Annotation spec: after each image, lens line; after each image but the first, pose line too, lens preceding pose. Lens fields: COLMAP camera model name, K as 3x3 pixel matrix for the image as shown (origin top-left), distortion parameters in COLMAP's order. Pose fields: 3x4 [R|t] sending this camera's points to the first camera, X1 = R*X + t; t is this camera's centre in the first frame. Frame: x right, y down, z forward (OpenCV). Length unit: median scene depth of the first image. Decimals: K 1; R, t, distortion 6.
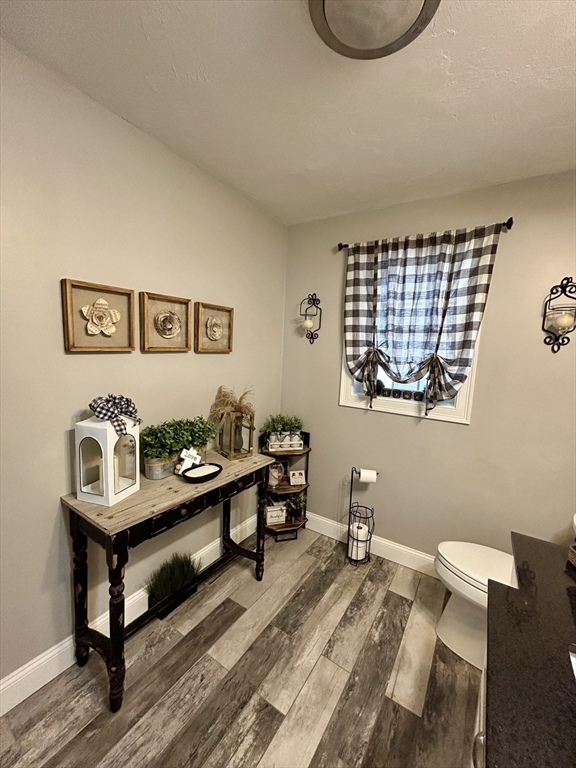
lens RADIAL K [[309.7, 0, 288.4], [0, 309.7, 382.5], [0, 0, 1]] dist [-0.004624, -0.000090]
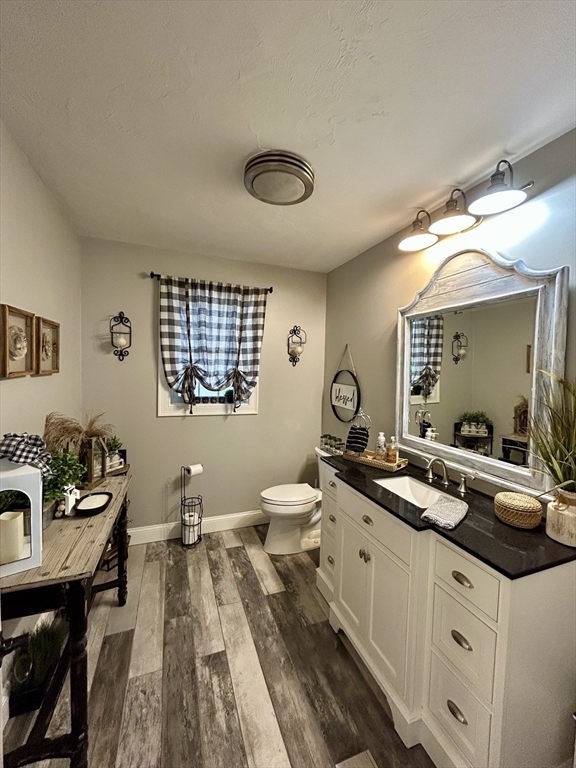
lens RADIAL K [[309.7, 0, 289.9], [0, 309.7, 383.1], [0, 0, 1]] dist [-0.004624, -0.000090]
pose [[0.590031, -0.068085, 0.804505, -0.543475], [0.089394, 0.995820, 0.018713, -0.030090], [-0.802417, 0.060877, 0.593651, -0.044575]]
